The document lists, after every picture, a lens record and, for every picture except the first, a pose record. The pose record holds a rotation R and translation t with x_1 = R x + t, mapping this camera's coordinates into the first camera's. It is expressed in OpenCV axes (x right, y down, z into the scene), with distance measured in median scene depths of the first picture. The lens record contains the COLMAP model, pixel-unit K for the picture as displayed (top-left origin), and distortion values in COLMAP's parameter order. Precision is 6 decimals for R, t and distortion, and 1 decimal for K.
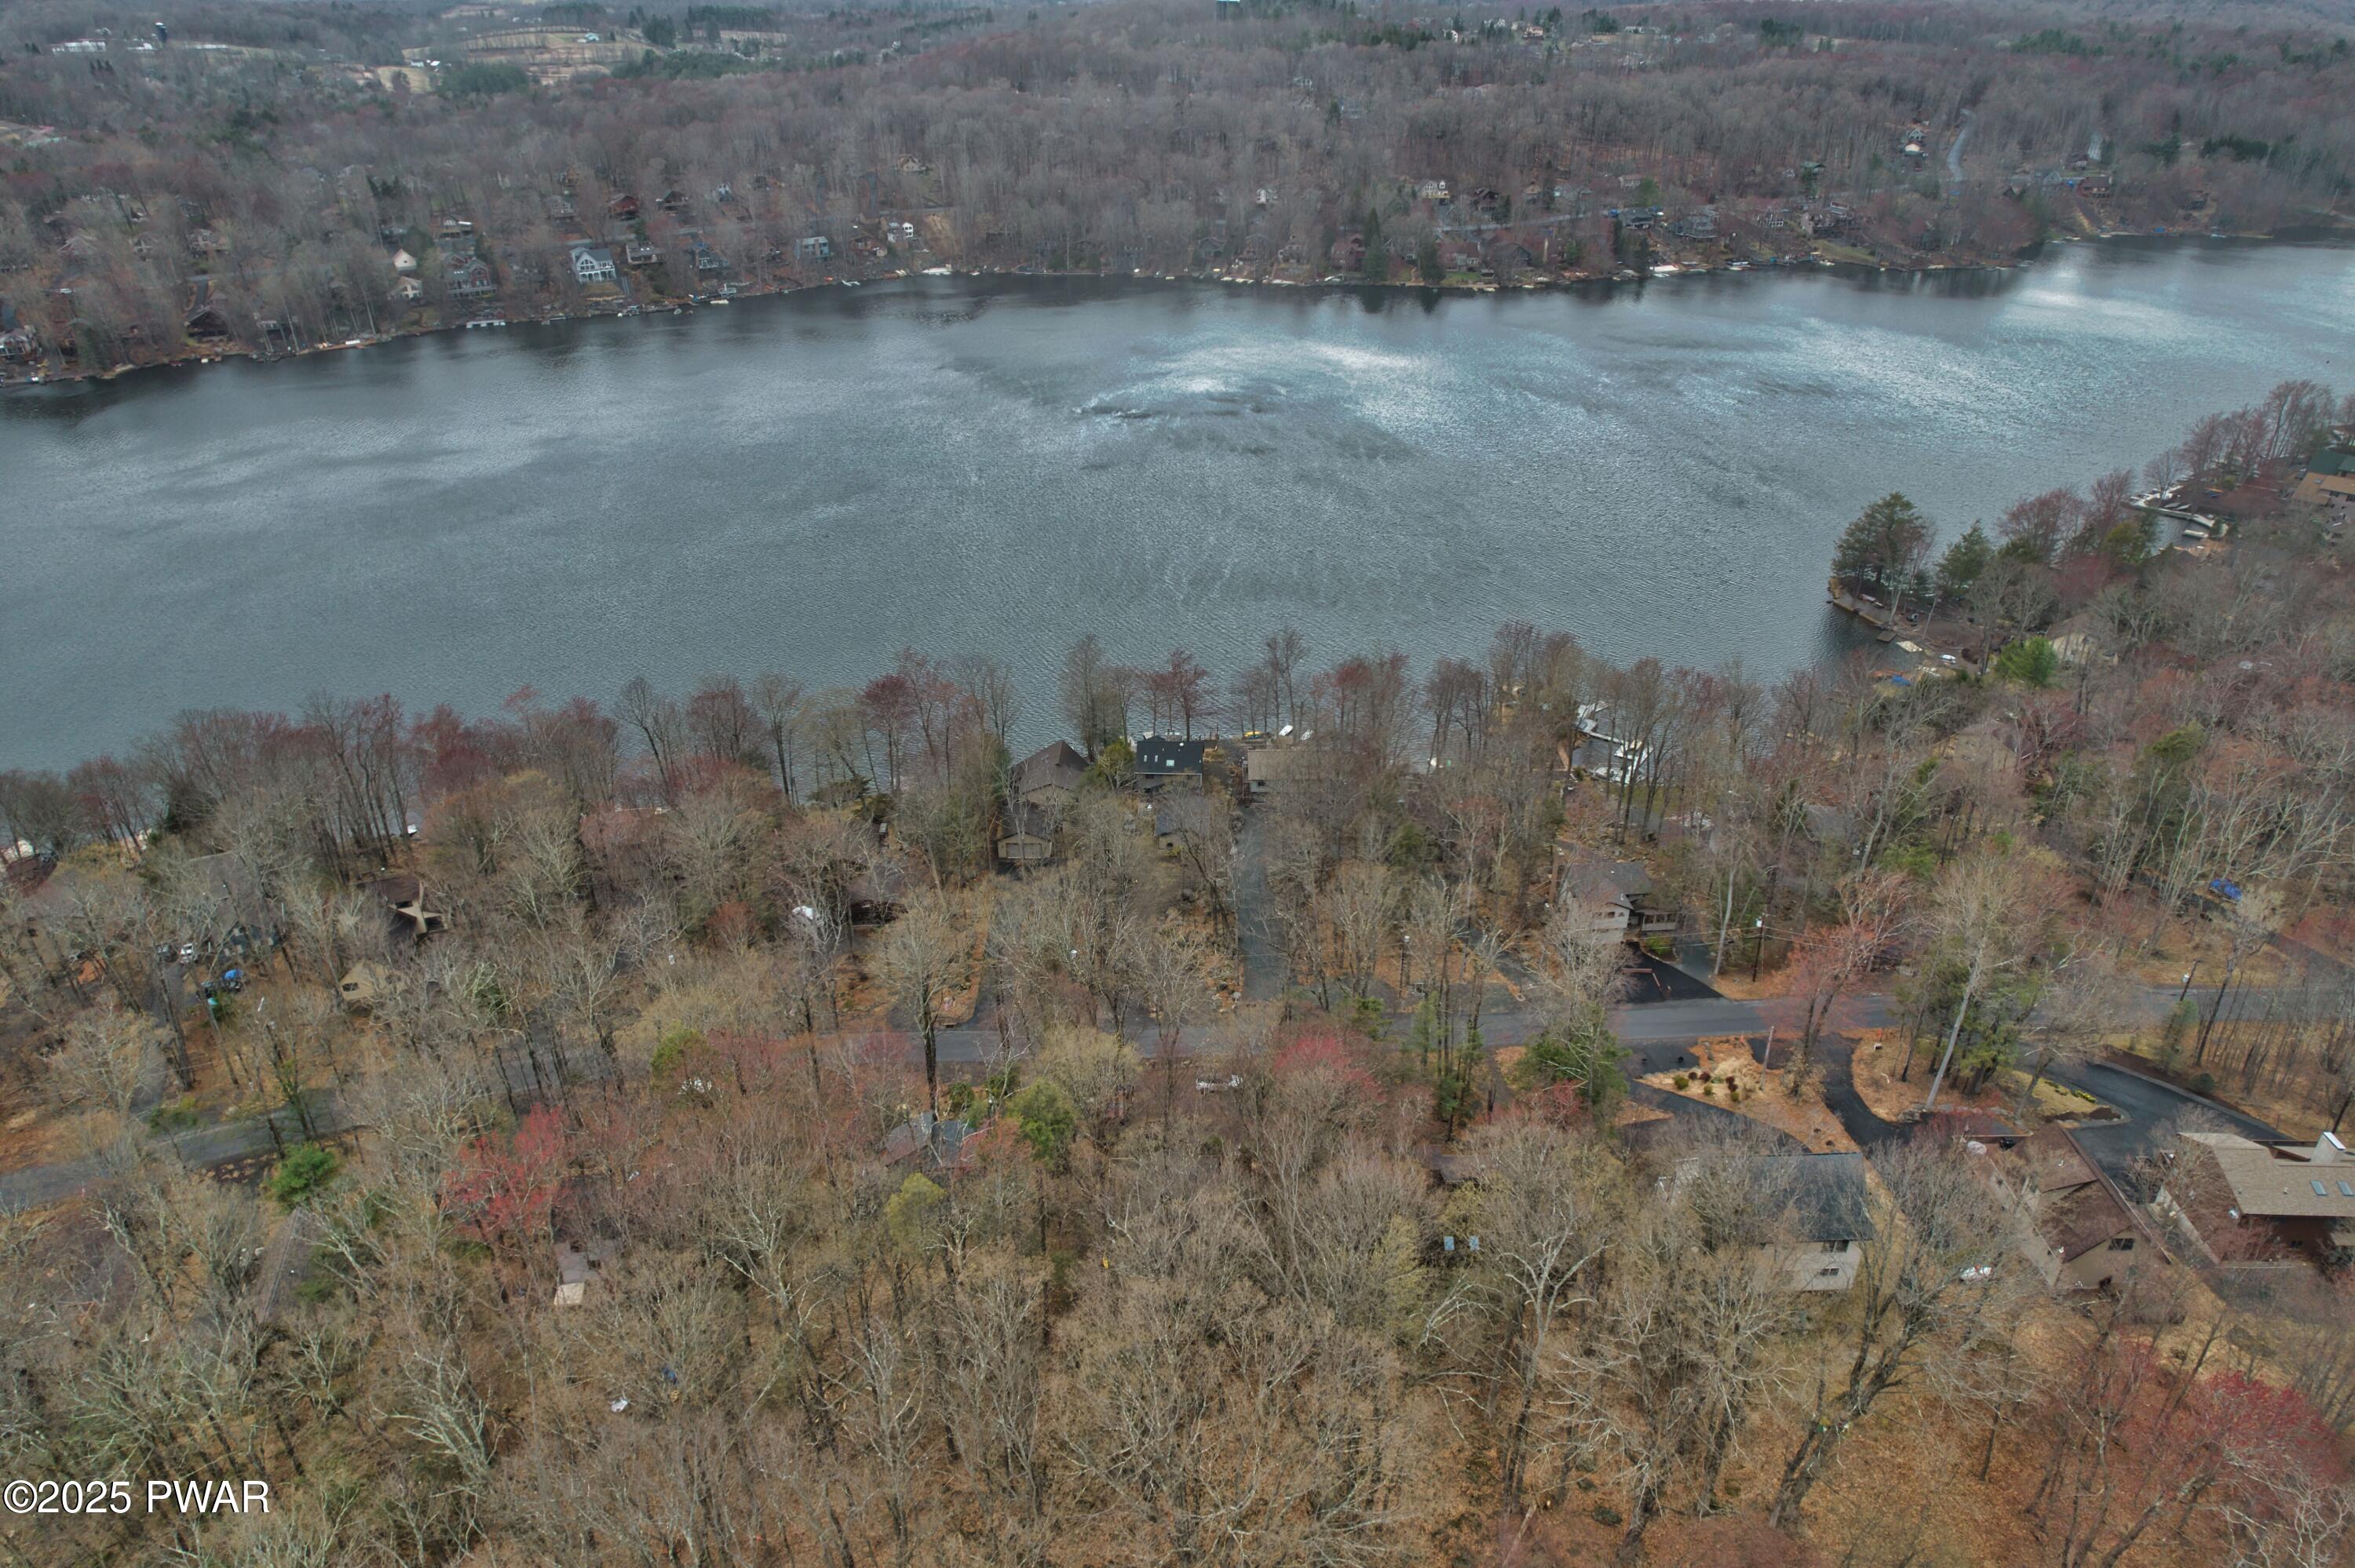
lens RADIAL K [[1505.1, 0, 1187.7], [0, 1505.1, 807.0], [0, 0, 1]] dist [-0.078846, 0.072888]
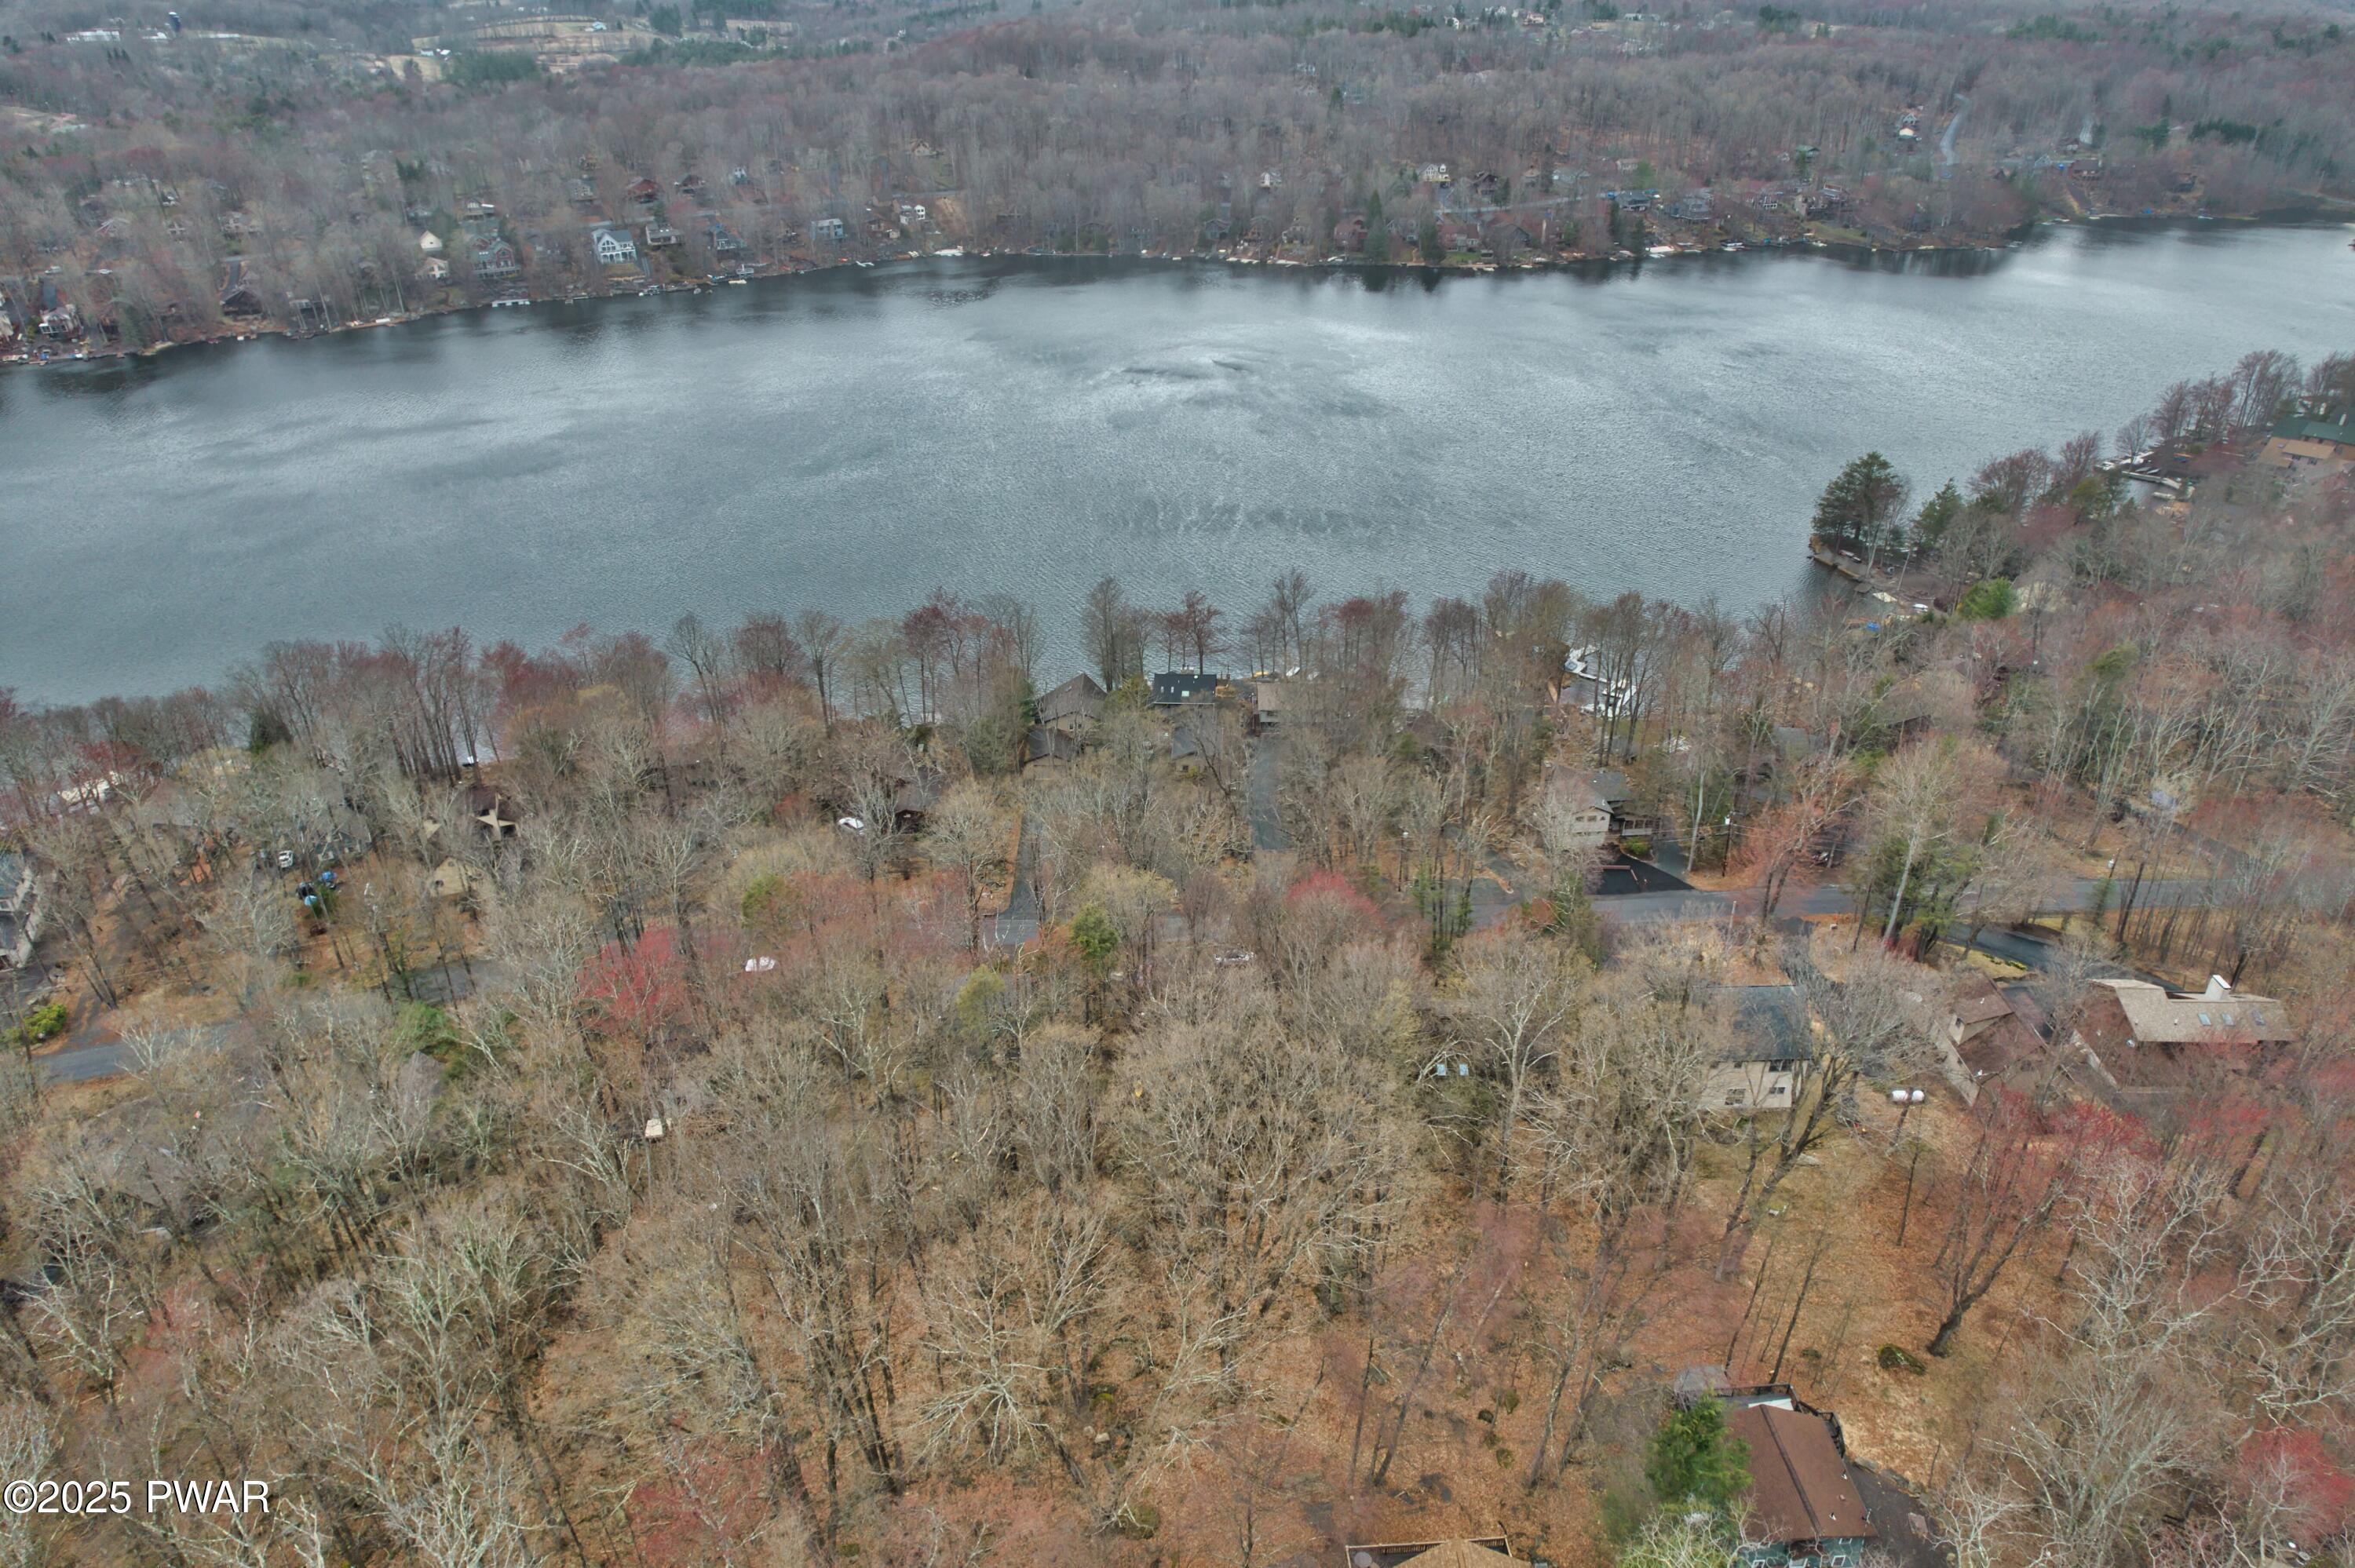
lens RADIAL K [[1505.1, 0, 1187.7], [0, 1505.1, 807.0], [0, 0, 1]] dist [-0.078846, 0.072888]
pose [[0.999999, -0.000555, -0.001549, -0.003445], [0.000563, 0.999985, 0.005442, 0.019011], [0.001546, -0.005443, 0.999984, -0.029867]]
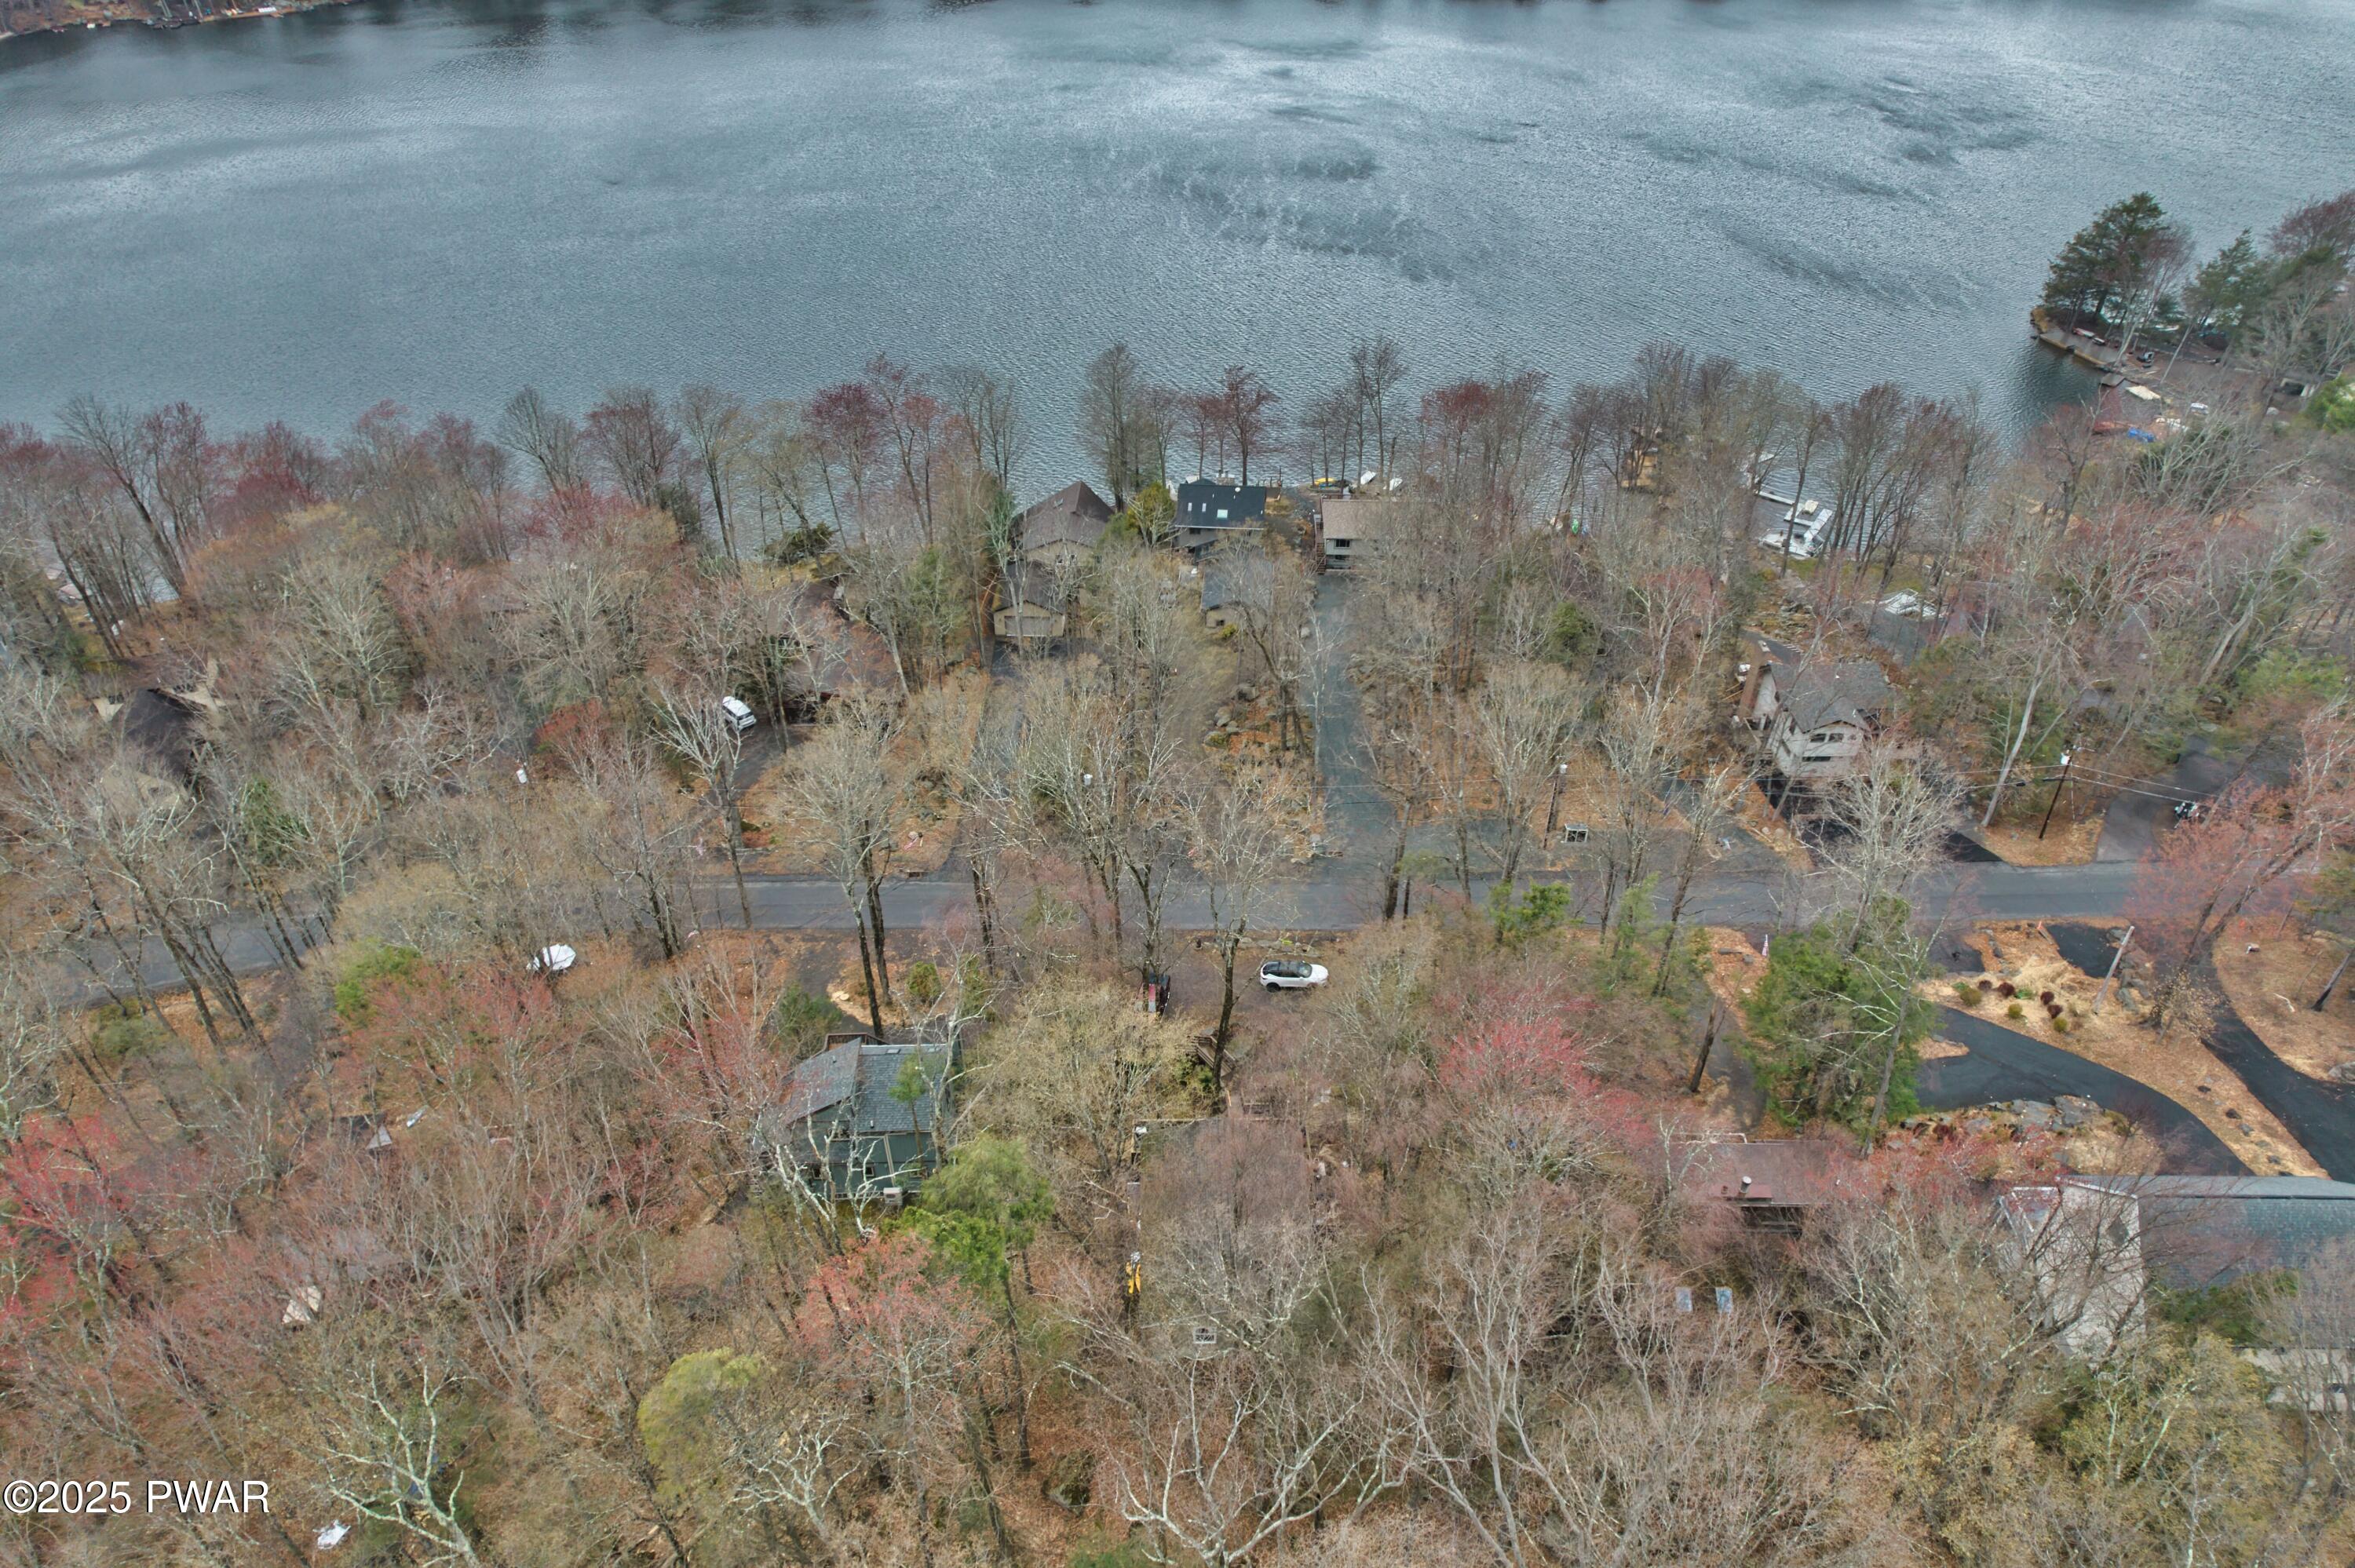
lens RADIAL K [[1505.1, 0, 1187.7], [0, 1505.1, 807.0], [0, 0, 1]] dist [-0.078846, 0.072888]
pose [[0.999566, 0.023397, -0.017902, -0.005015], [-0.020389, 0.988039, 0.152849, 0.000730], [0.021264, -0.152418, 0.988087, 0.094186]]
